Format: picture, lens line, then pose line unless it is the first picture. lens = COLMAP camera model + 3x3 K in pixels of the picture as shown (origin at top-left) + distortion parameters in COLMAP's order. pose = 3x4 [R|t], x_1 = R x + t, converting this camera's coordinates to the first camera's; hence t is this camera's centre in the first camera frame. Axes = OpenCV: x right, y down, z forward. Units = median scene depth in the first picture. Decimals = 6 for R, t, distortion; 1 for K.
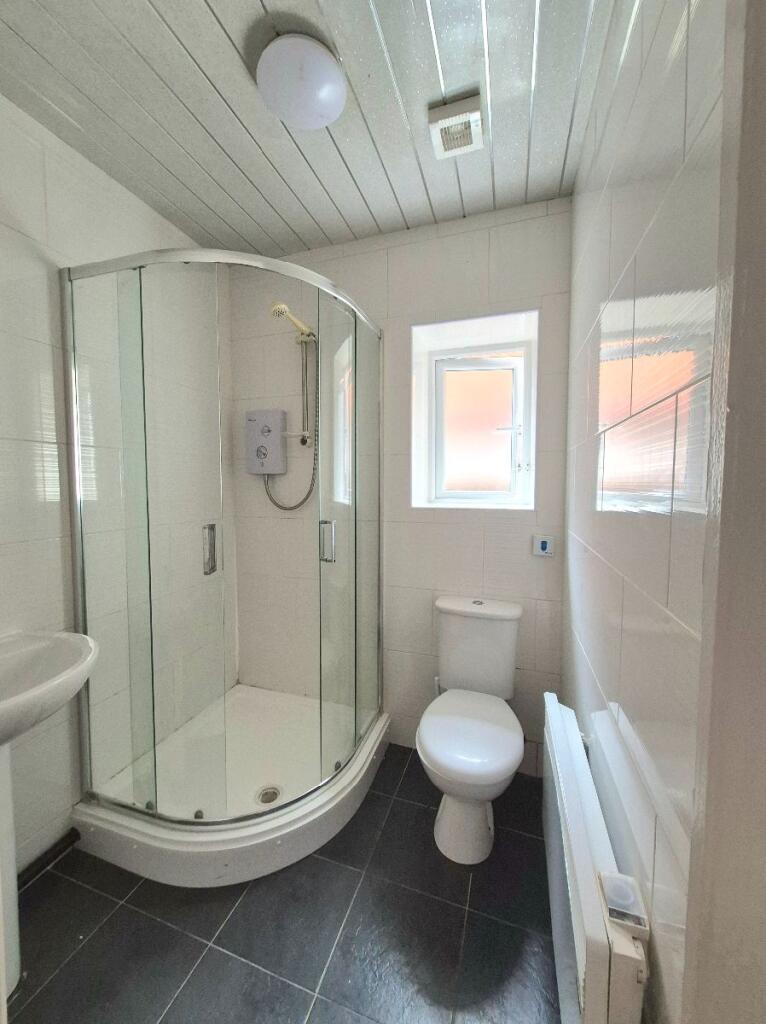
lens RADIAL K [[404.3, 0, 382.9], [0, 404.3, 509.2], [0, 0, 1]] dist [0.002226, 0.000033]
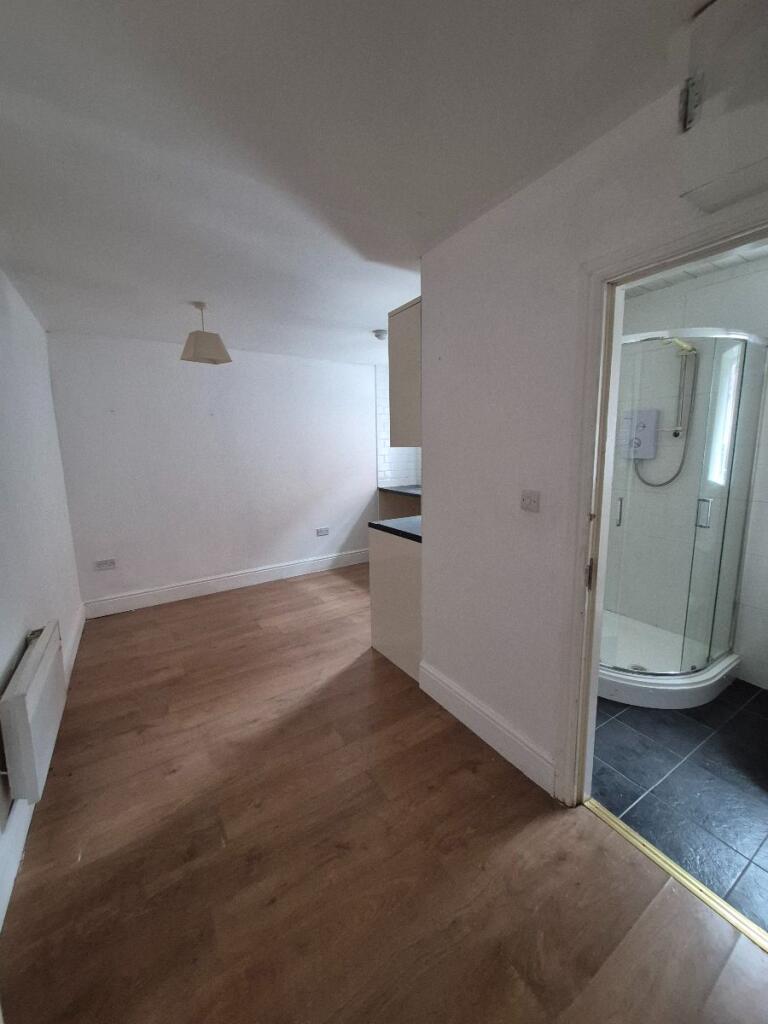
lens RADIAL K [[404.3, 0, 381.6], [0, 404.3, 509.8], [0, 0, 1]] dist [0.002226, 0.000033]
pose [[0.771152, 0.080664, -0.631521, -0.084648], [-0.014586, 0.993919, 0.109142, -0.055609], [0.636484, -0.074954, 0.767639, -0.627967]]
